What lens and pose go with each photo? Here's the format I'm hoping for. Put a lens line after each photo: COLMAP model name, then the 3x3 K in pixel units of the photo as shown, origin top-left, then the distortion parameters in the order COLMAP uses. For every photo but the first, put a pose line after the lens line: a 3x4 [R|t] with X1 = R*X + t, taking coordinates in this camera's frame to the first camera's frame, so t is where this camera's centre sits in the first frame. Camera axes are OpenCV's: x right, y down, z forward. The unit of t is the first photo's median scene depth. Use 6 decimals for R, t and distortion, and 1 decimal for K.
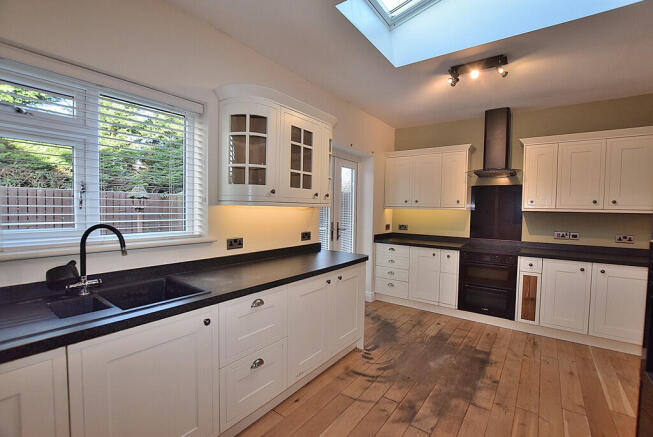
lens RADIAL K [[288.2, 0, 326.5], [0, 288.2, 218.5], [0, 0, 1]] dist [-0.000418, -0.000050]
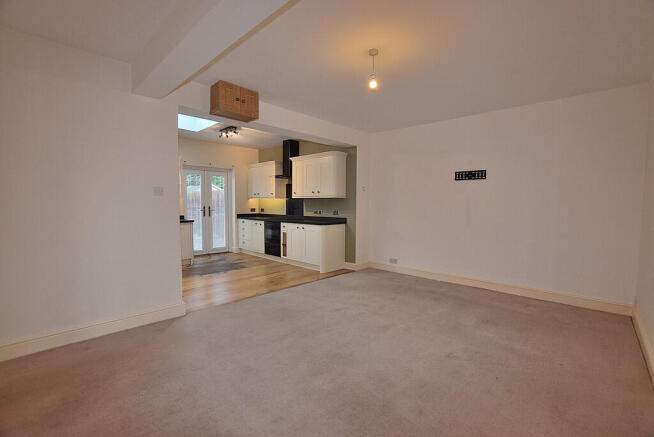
lens RADIAL K [[288.7, 0, 327.0], [0, 288.7, 218.5], [0, 0, 1]] dist [-0.000418, -0.000050]
pose [[0.987081, -0.004956, -0.160146, 1.122722], [0.007870, 0.999815, 0.017568, 0.066762], [0.160029, -0.018602, 0.986937, -0.703549]]
